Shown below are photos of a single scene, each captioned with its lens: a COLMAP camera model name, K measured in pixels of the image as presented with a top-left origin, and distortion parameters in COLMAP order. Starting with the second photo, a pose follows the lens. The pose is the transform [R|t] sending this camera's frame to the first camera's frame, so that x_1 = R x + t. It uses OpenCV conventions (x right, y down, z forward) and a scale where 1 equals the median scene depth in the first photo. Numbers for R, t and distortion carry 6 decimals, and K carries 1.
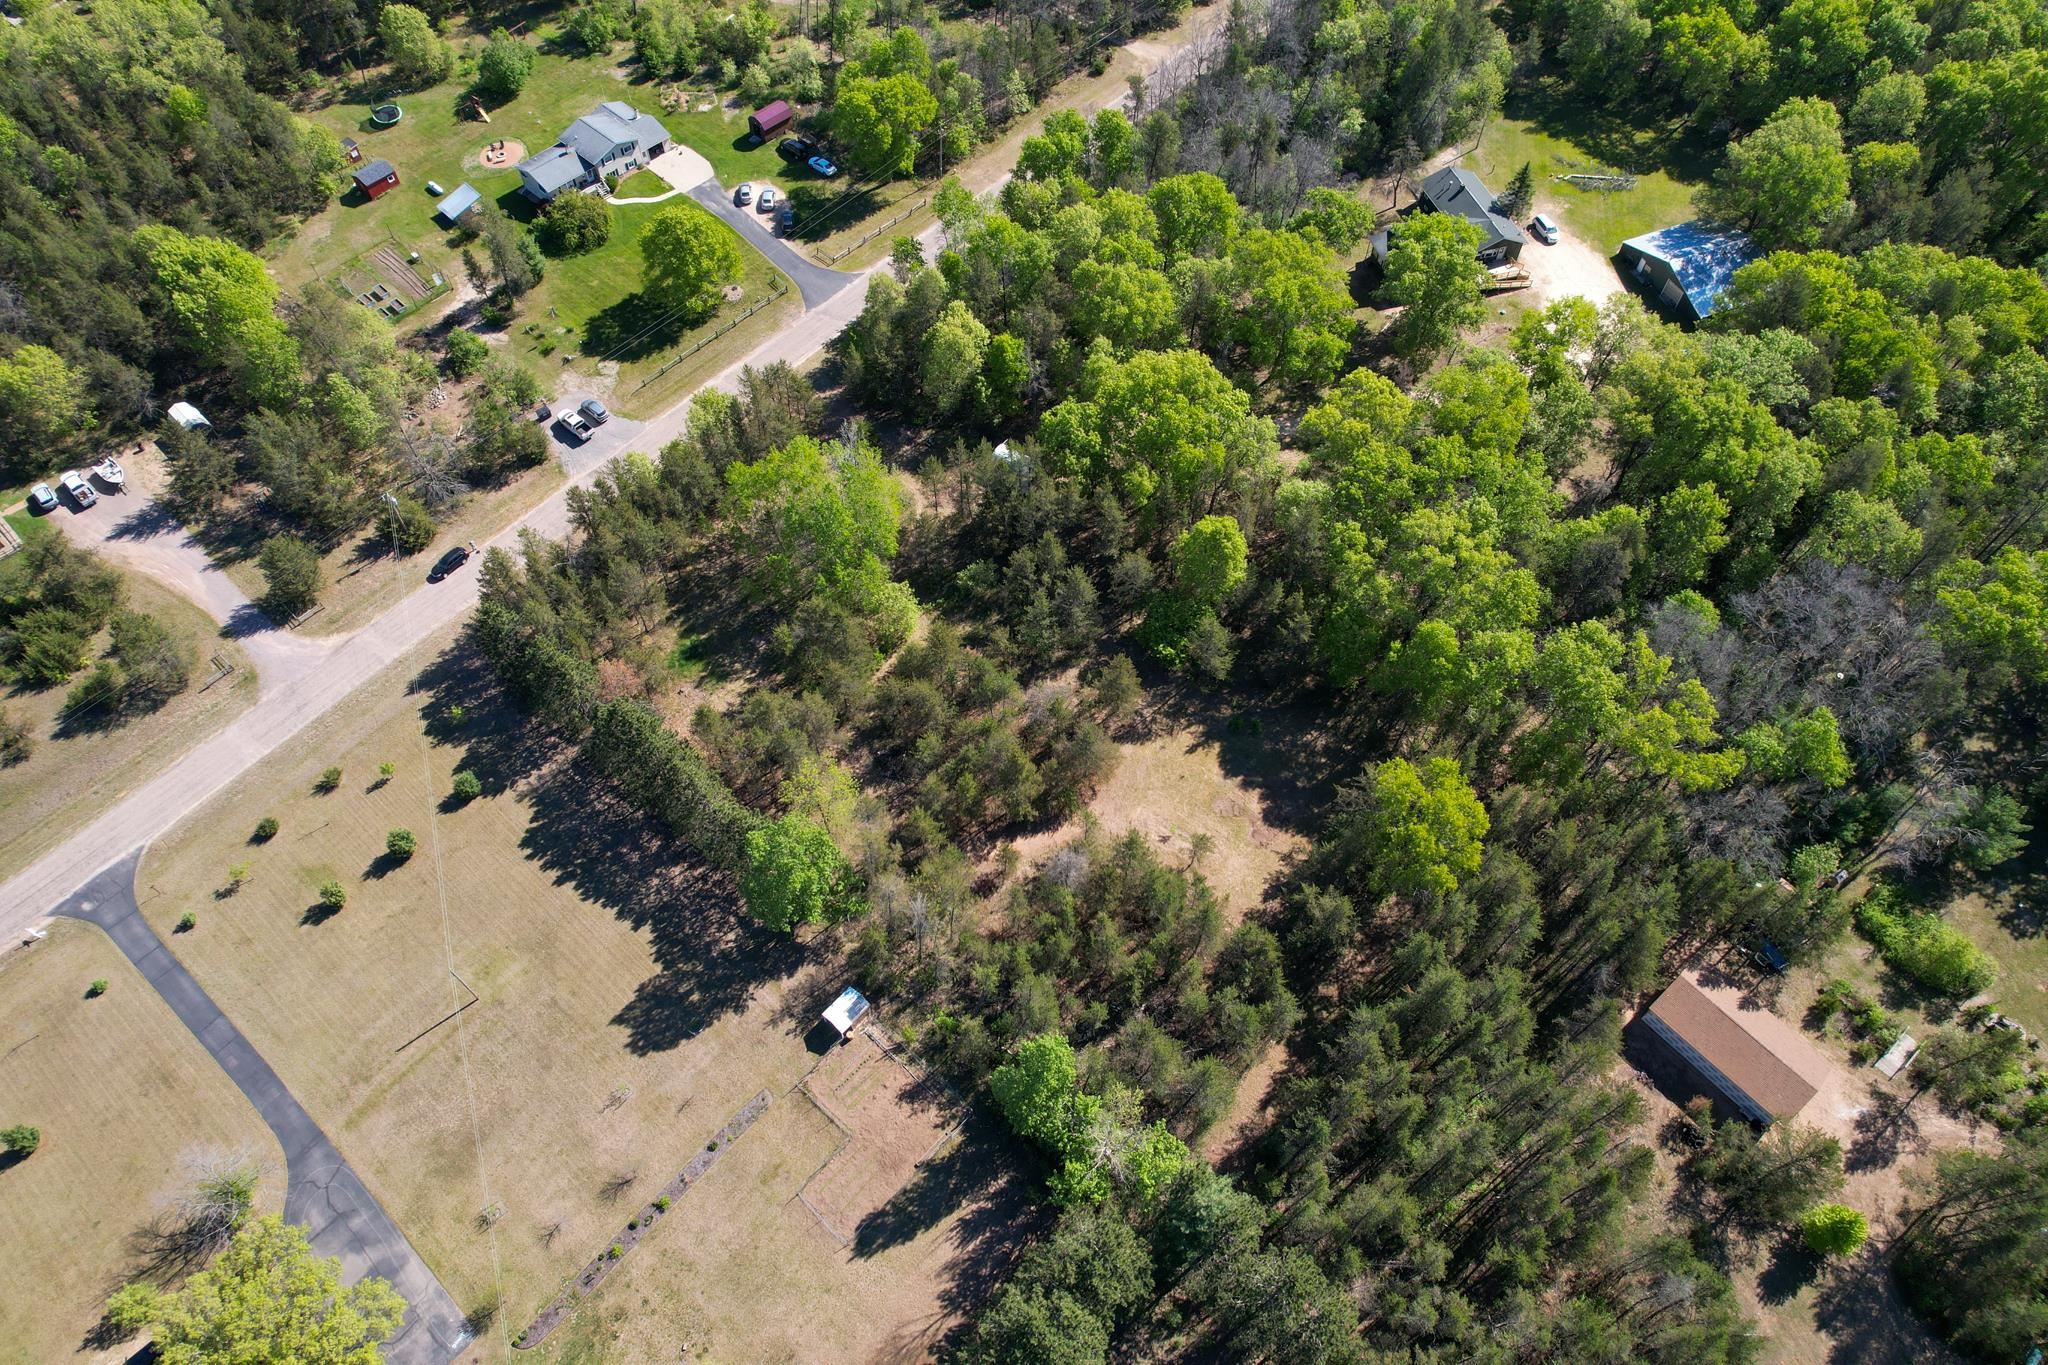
lens RADIAL K [[1304.5, 0, 1035.7], [0, 1304.5, 691.8], [0, 0, 1]] dist [-0.084423, 0.073892]
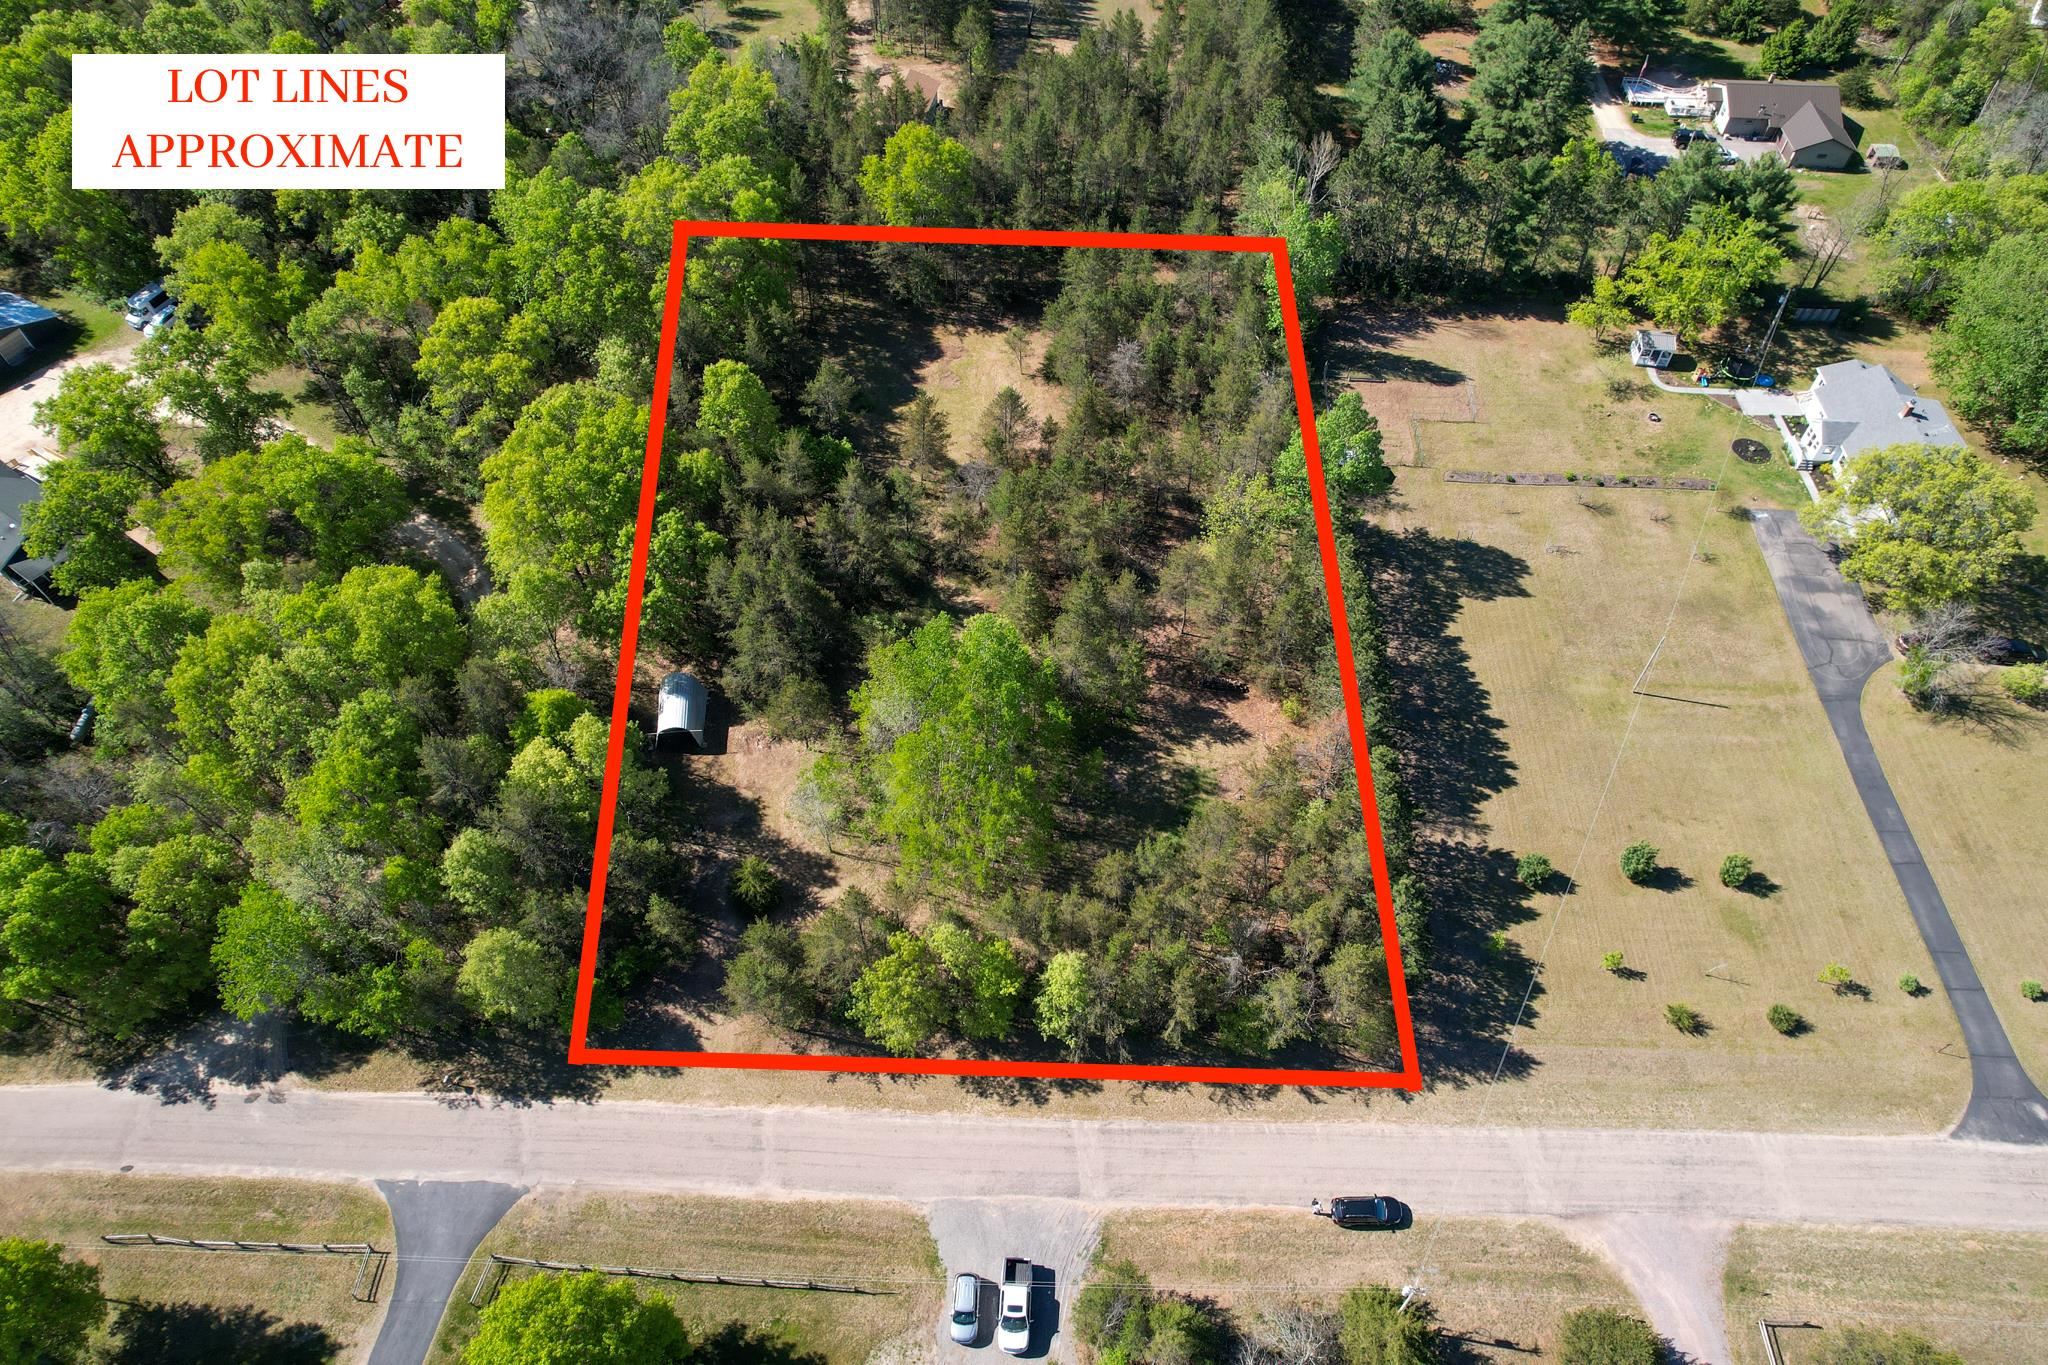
lens RADIAL K [[1304.5, 0, 1035.3], [0, 1304.5, 691.8], [0, 0, 1]] dist [-0.084423, 0.073892]
pose [[-0.631771, -0.623960, 0.459934, -0.539561], [0.646365, -0.096531, 0.756898, -0.689384], [-0.427877, 0.775471, 0.464291, 0.685868]]
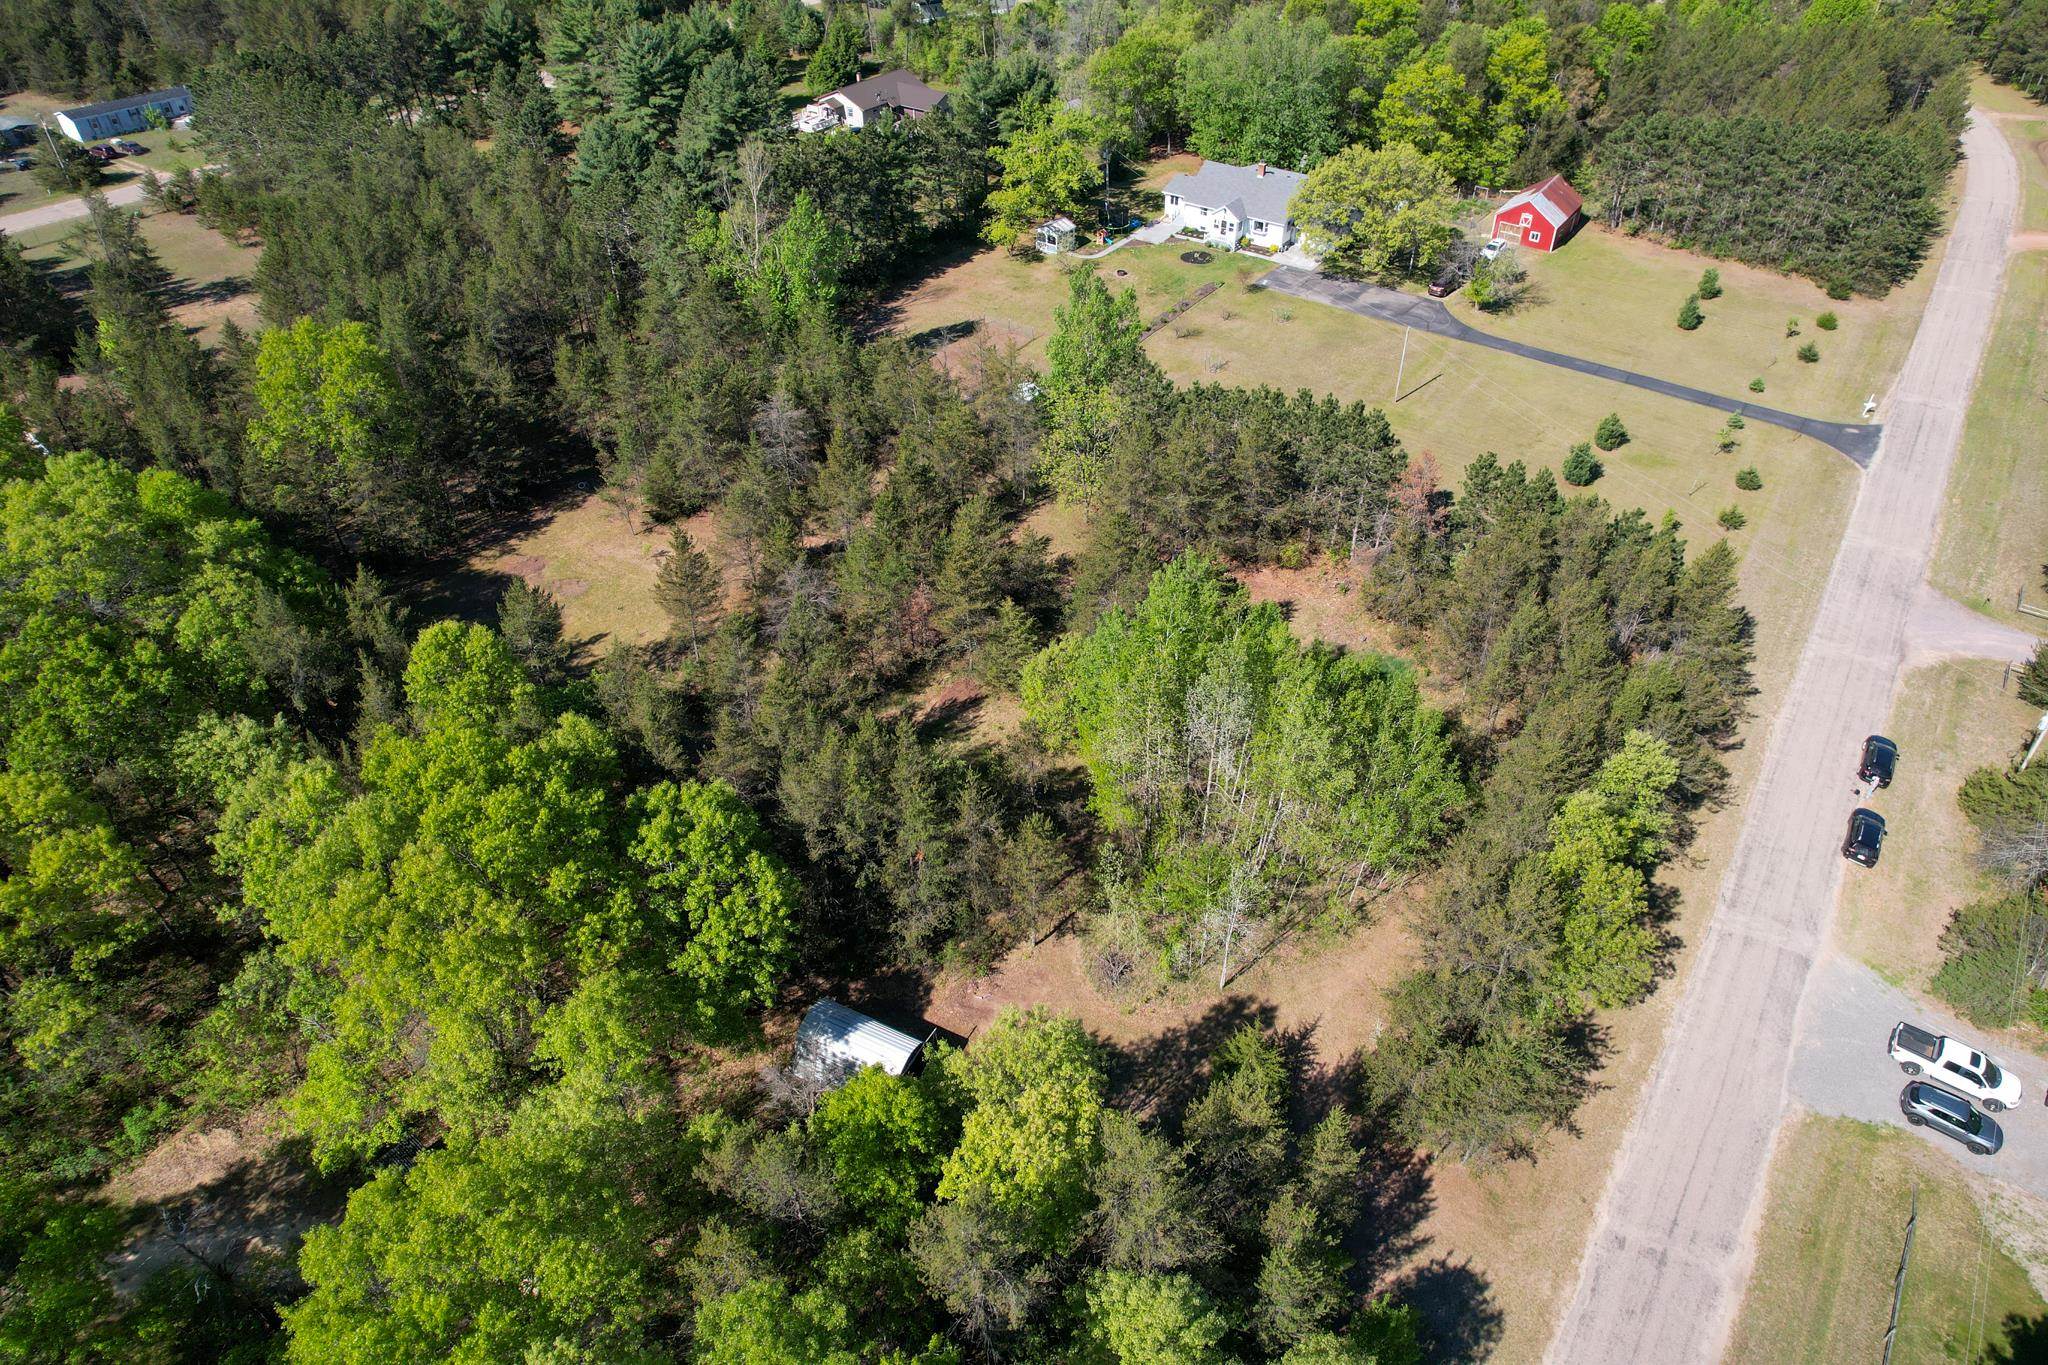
lens RADIAL K [[1304.5, 0, 1029.3], [0, 1304.5, 698.2], [0, 0, 1]] dist [-0.084423, 0.073892]
pose [[-0.993609, 0.063445, -0.093356, -0.042877], [-0.100722, -0.125044, 0.987025, -0.680749], [0.050948, 0.990121, 0.130635, 0.988077]]
